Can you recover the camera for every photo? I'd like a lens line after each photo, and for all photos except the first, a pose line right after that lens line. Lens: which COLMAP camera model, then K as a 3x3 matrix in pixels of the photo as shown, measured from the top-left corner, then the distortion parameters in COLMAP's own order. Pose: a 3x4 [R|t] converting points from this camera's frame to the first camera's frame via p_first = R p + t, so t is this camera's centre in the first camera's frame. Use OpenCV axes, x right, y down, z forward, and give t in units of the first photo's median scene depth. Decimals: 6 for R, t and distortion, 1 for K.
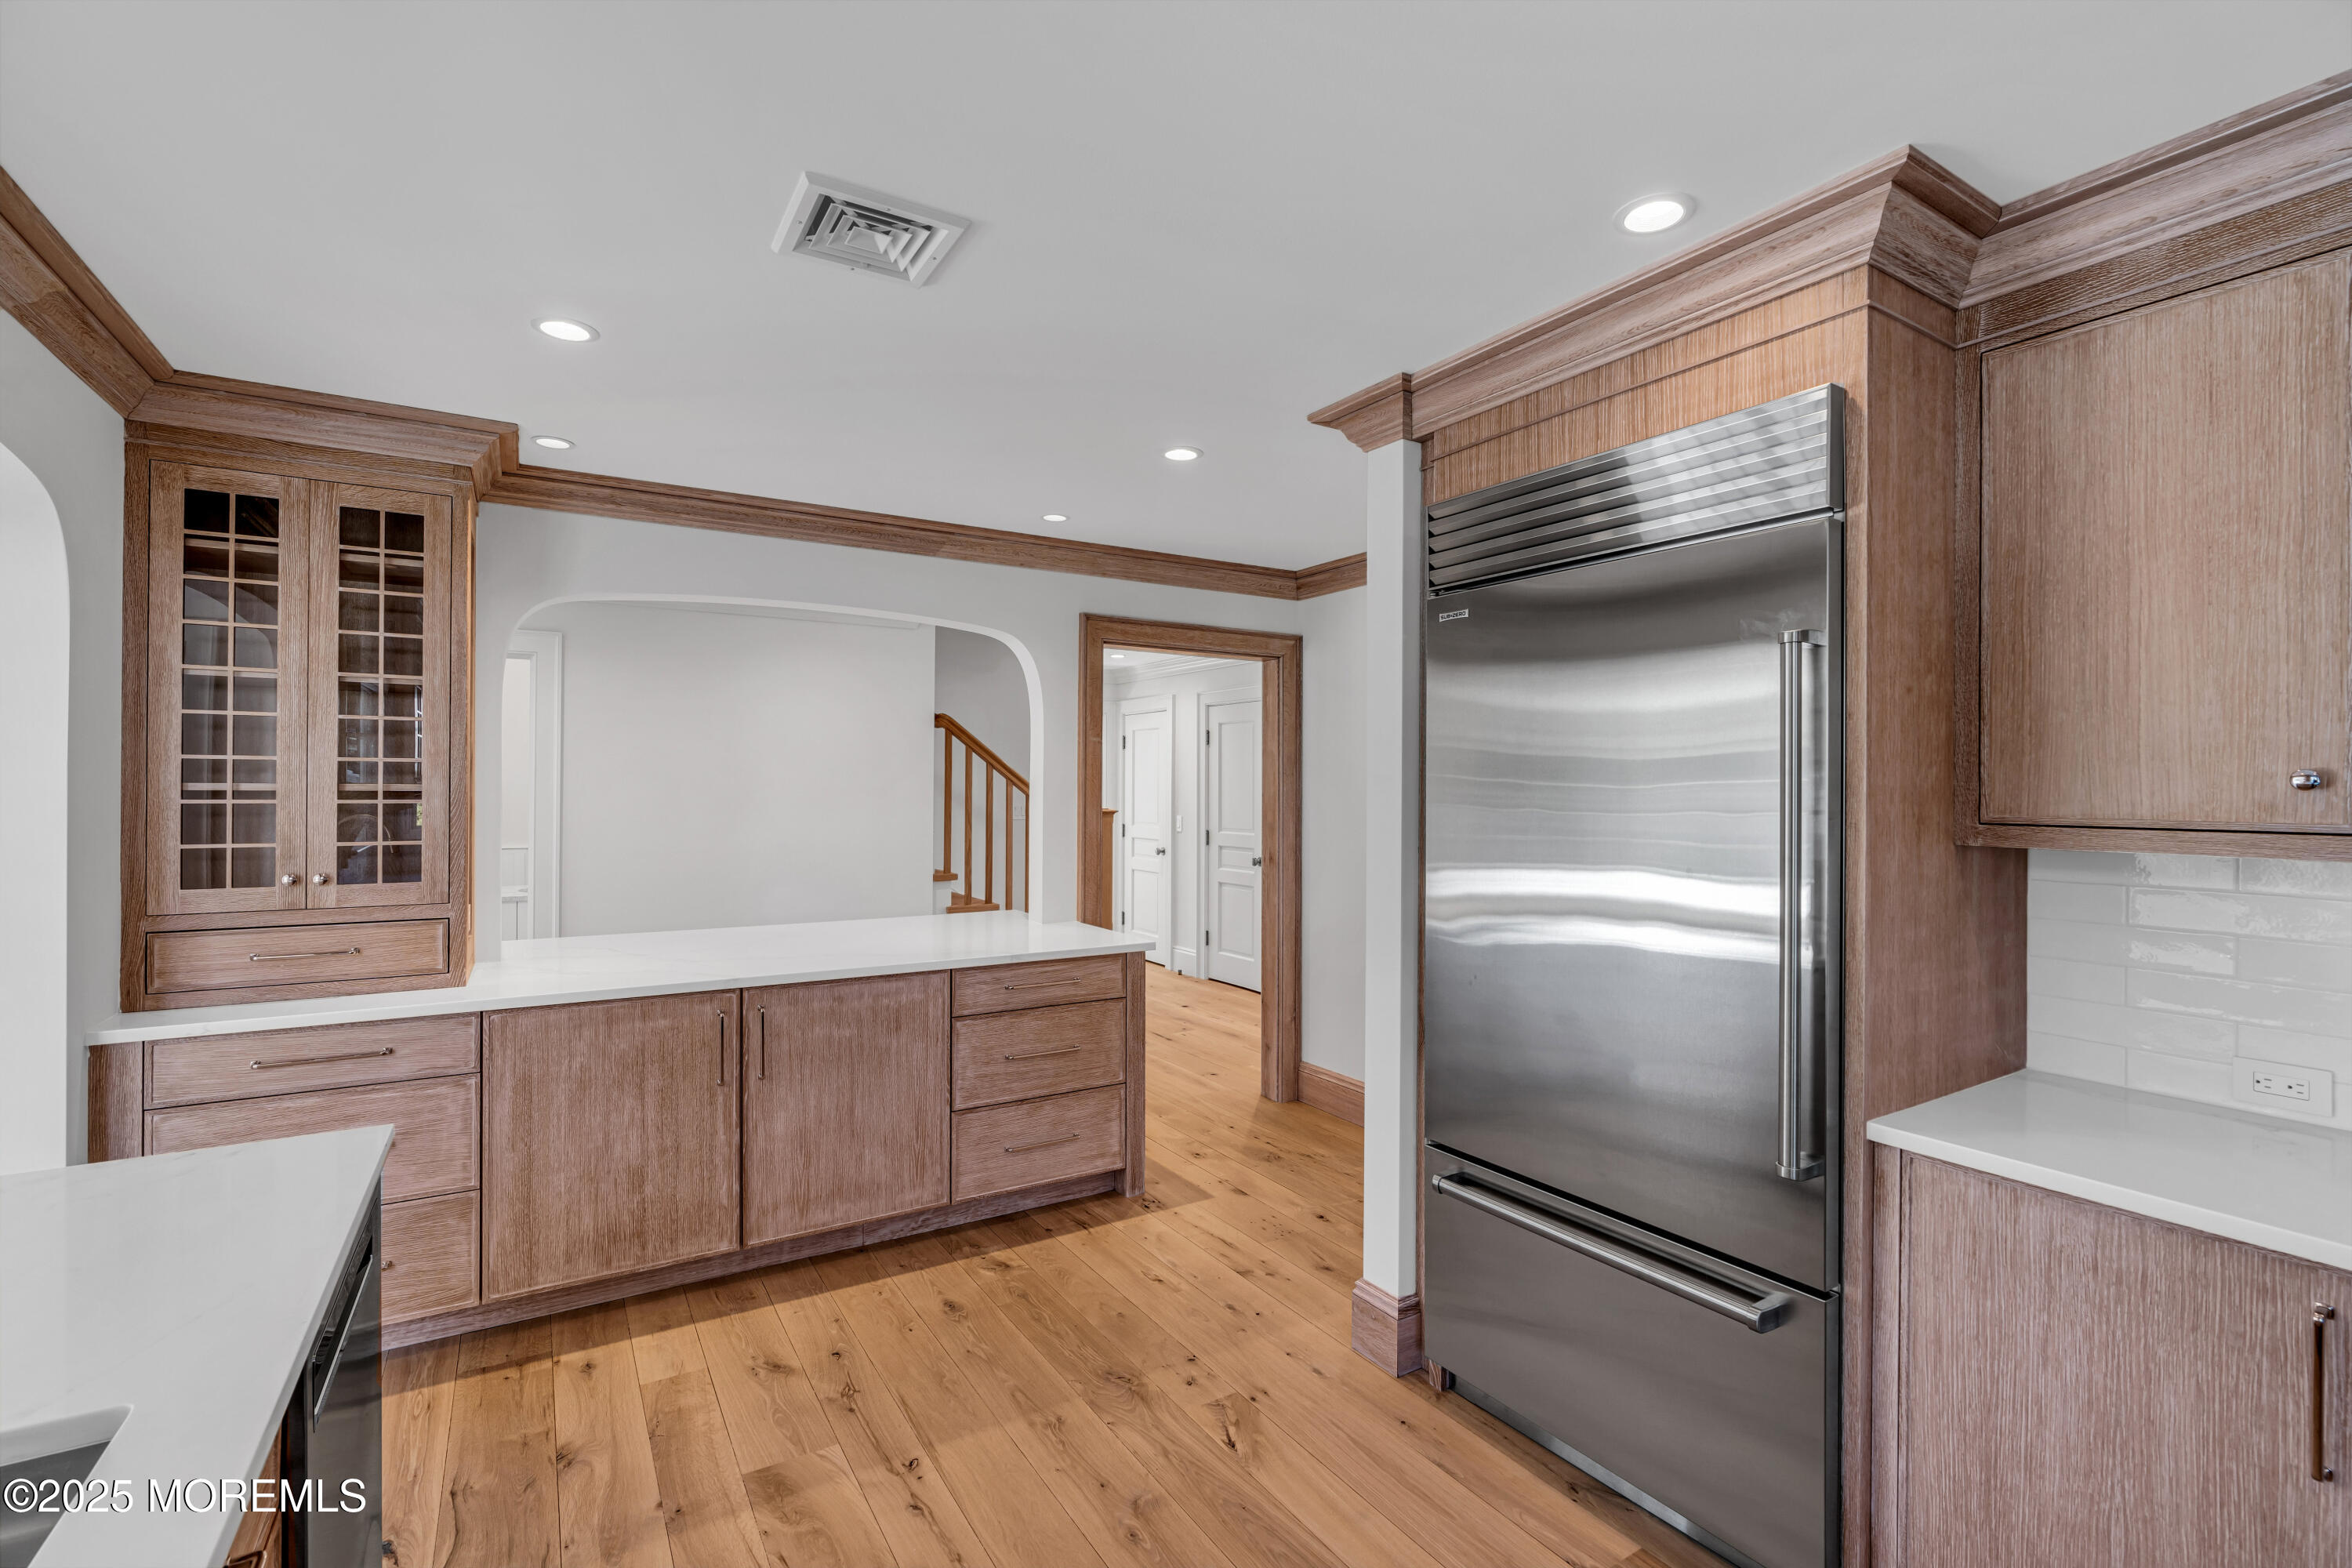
lens RADIAL K [[1053.5, 0, 1179.0], [0, 1053.5, 780.4], [0, 0, 1]] dist [-0.011267, 0.003577]
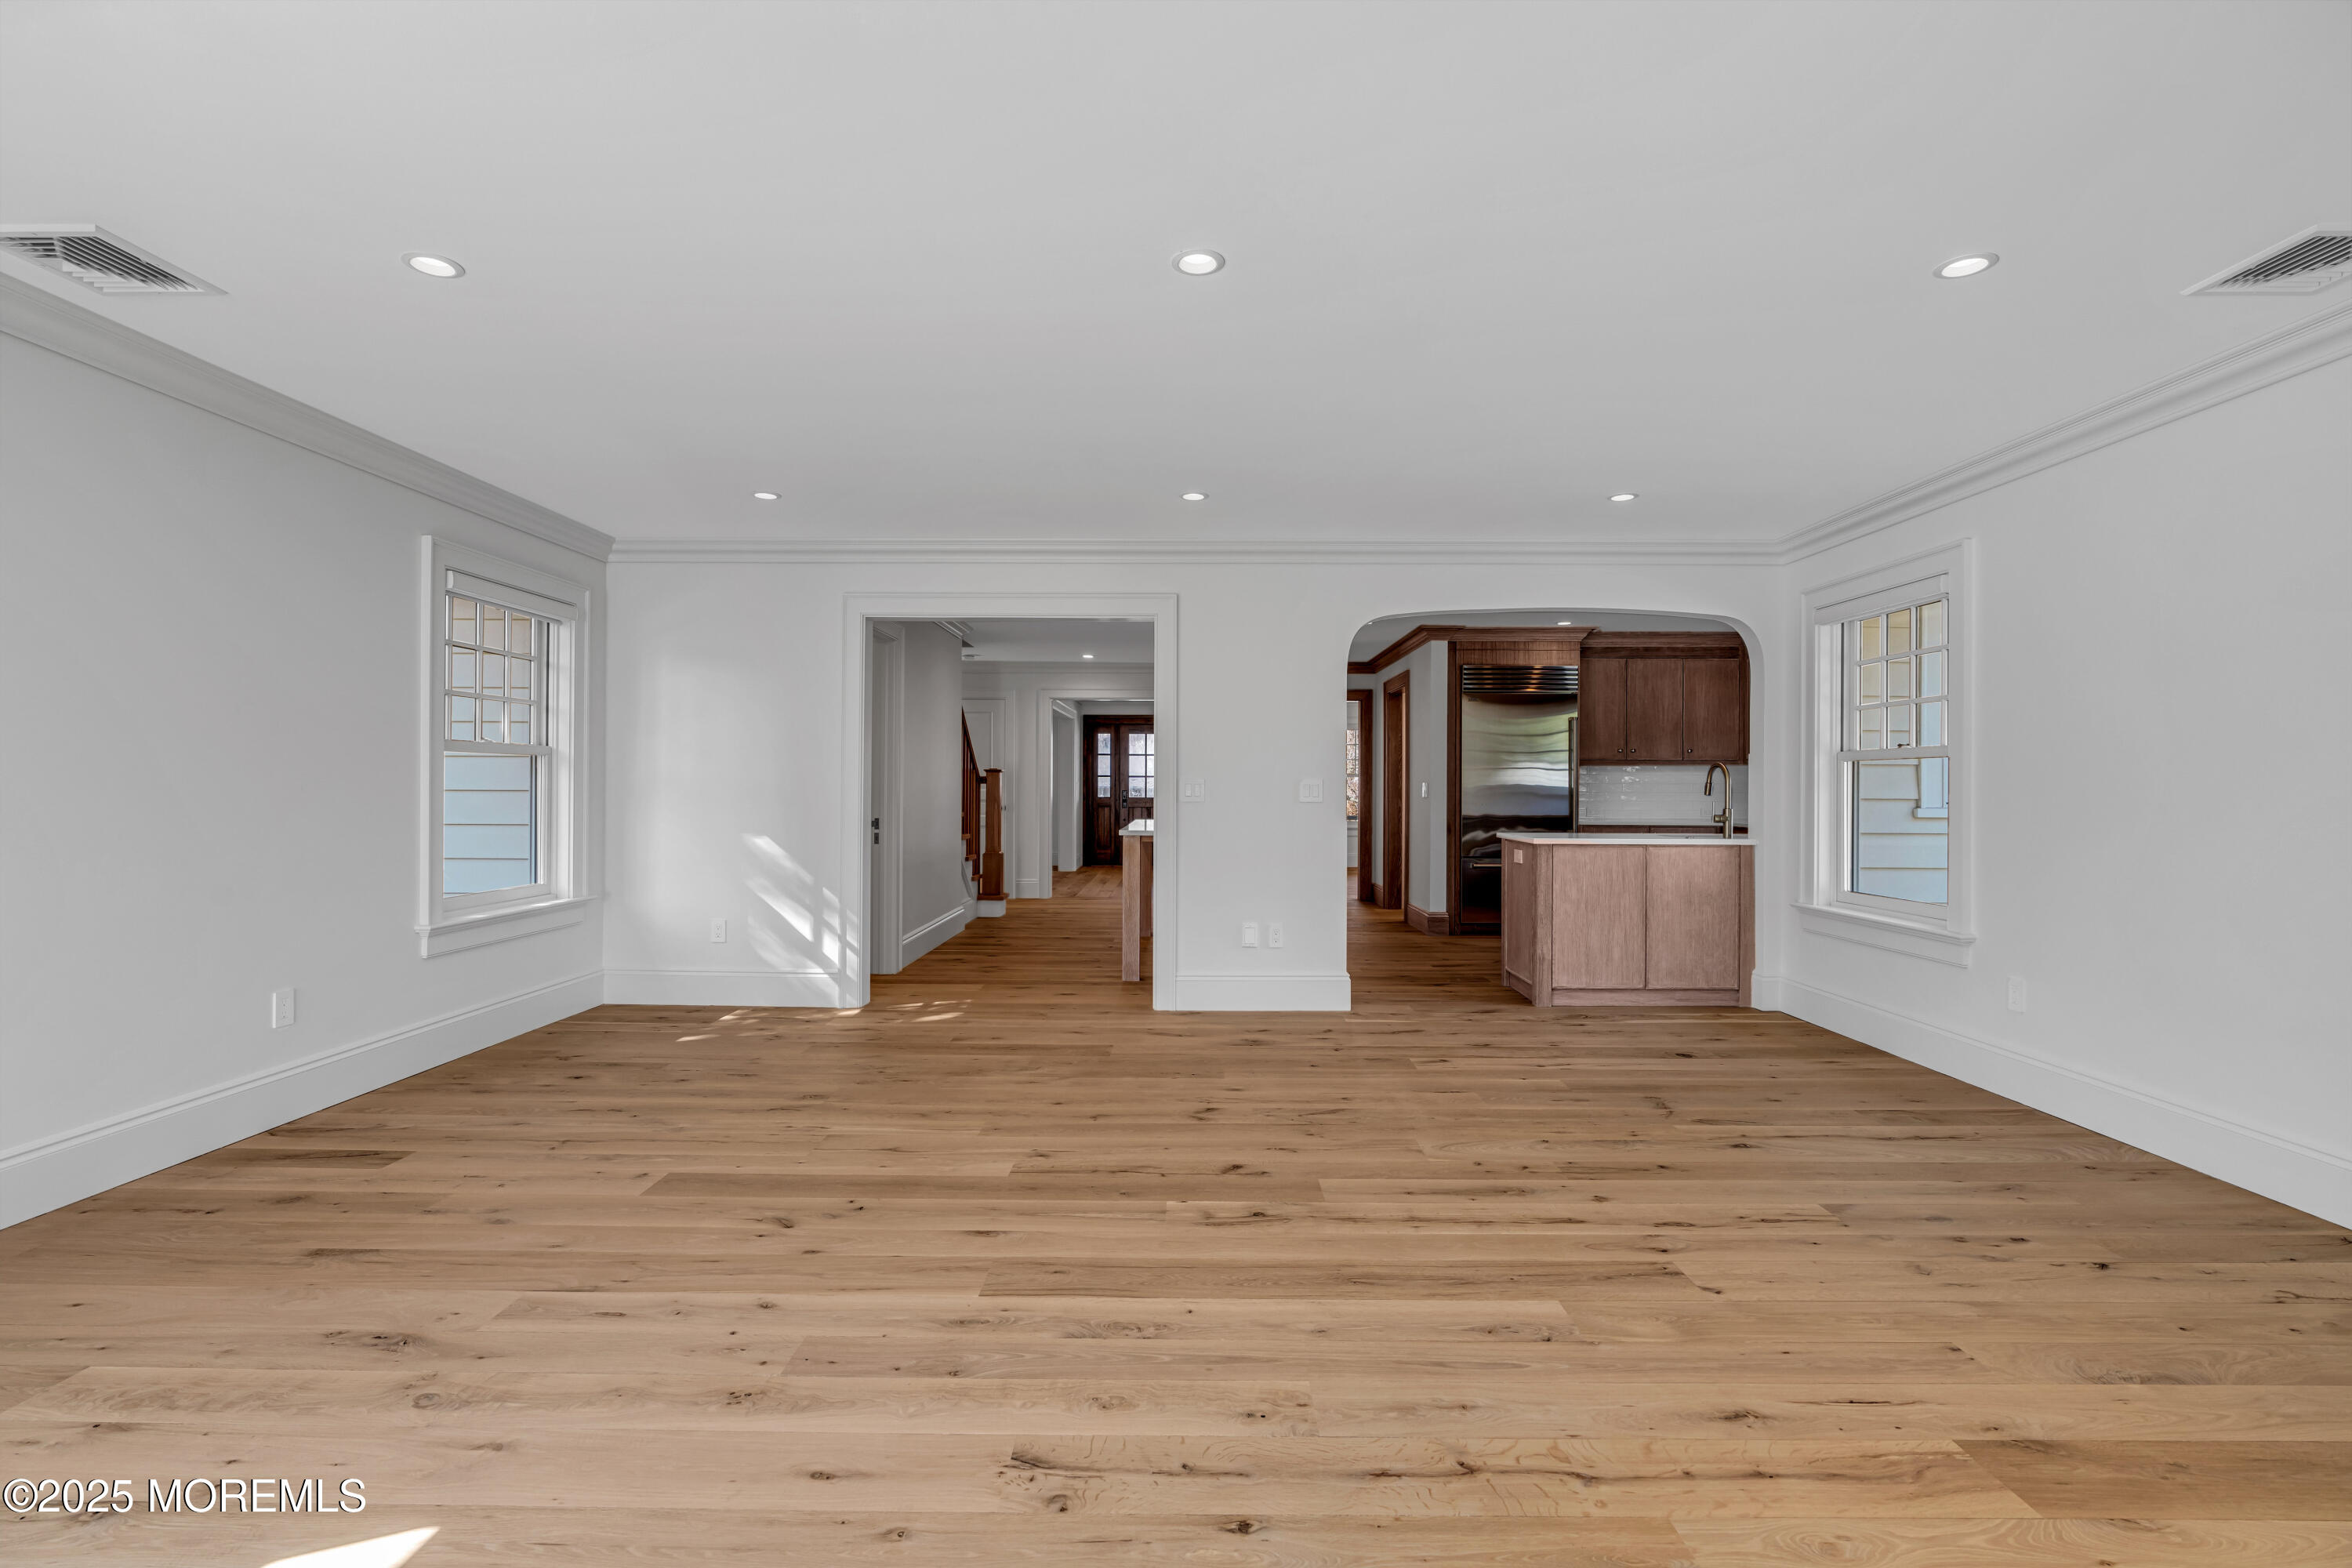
lens RADIAL K [[1053.5, 0, 1180.3], [0, 1053.5, 785.7], [0, 0, 1]] dist [-0.011267, 0.003577]
pose [[0.533638, -0.001462, 0.845712, -2.750070], [-0.005351, 0.999973, 0.005105, 0.093737], [-0.845696, -0.007250, 0.533616, -0.010271]]
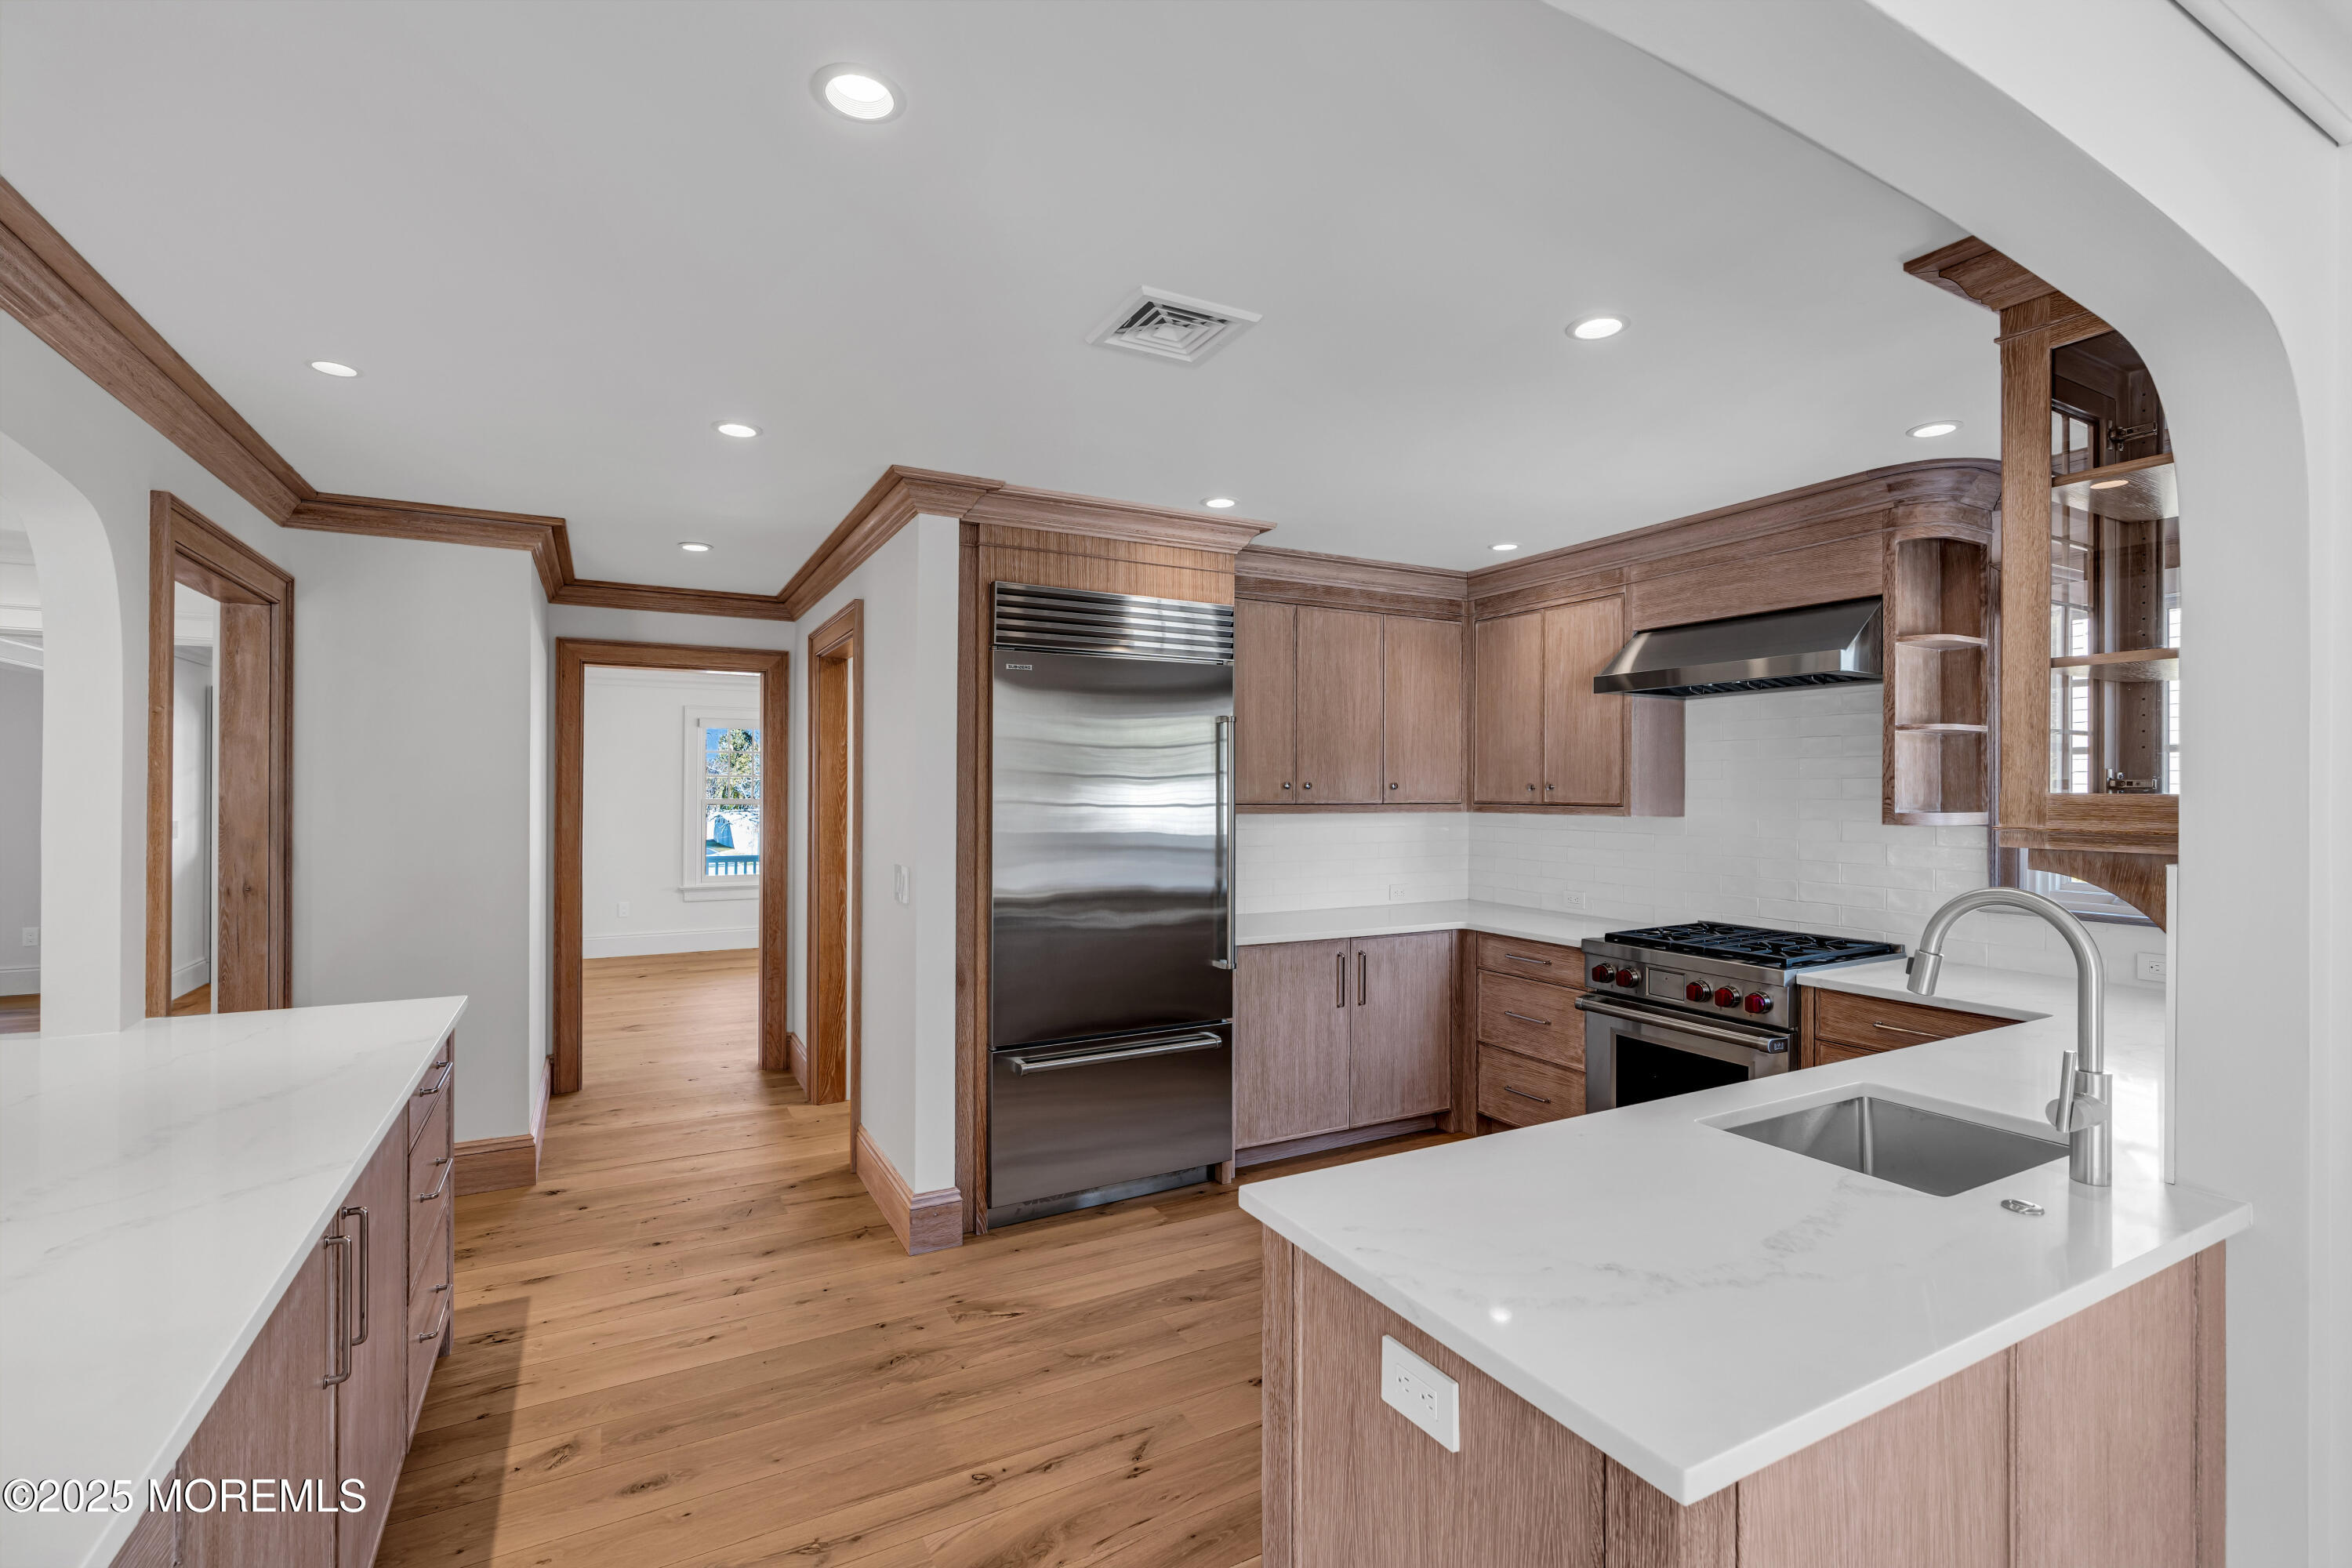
lens RADIAL K [[1053.5, 0, 1177.4], [0, 1053.5, 783.8], [0, 0, 1]] dist [-0.011267, 0.003577]
pose [[0.054634, 0.001481, 0.998505, -1.008993], [-0.007649, 0.999970, -0.001064, -0.000396], [-0.998477, -0.007579, 0.054644, 0.629106]]
